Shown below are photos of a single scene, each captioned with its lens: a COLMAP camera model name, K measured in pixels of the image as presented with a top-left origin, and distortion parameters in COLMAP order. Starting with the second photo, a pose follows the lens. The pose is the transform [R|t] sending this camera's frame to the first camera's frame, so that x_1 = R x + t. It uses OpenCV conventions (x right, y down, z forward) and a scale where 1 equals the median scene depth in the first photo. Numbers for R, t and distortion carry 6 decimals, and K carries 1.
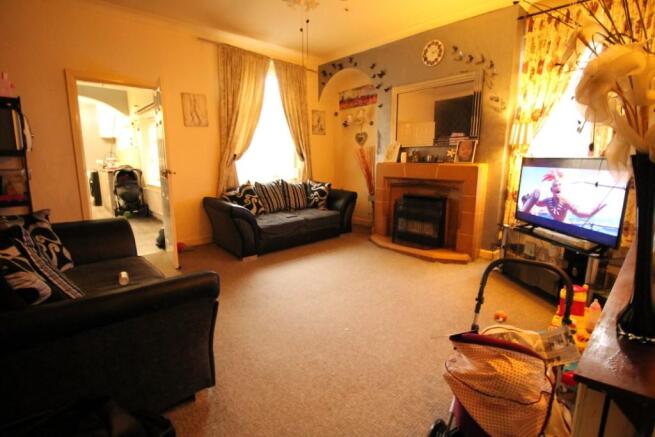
lens RADIAL K [[307.0, 0, 323.7], [0, 307.0, 218.2], [0, 0, 1]] dist [-0.027038, 0.000330]
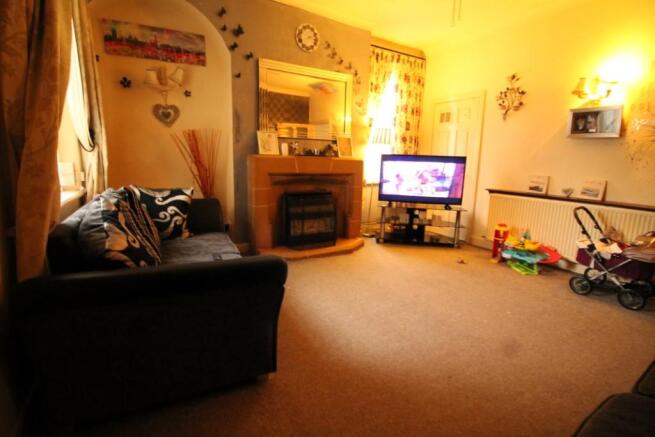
lens RADIAL K [[307.0, 0, 325.9], [0, 307.0, 217.0], [0, 0, 1]] dist [-0.027038, 0.000330]
pose [[0.197871, -0.169459, 0.965469, -0.584950], [0.155196, 0.977936, 0.139840, -0.122329], [-0.967864, 0.122167, 0.219804, 0.763862]]
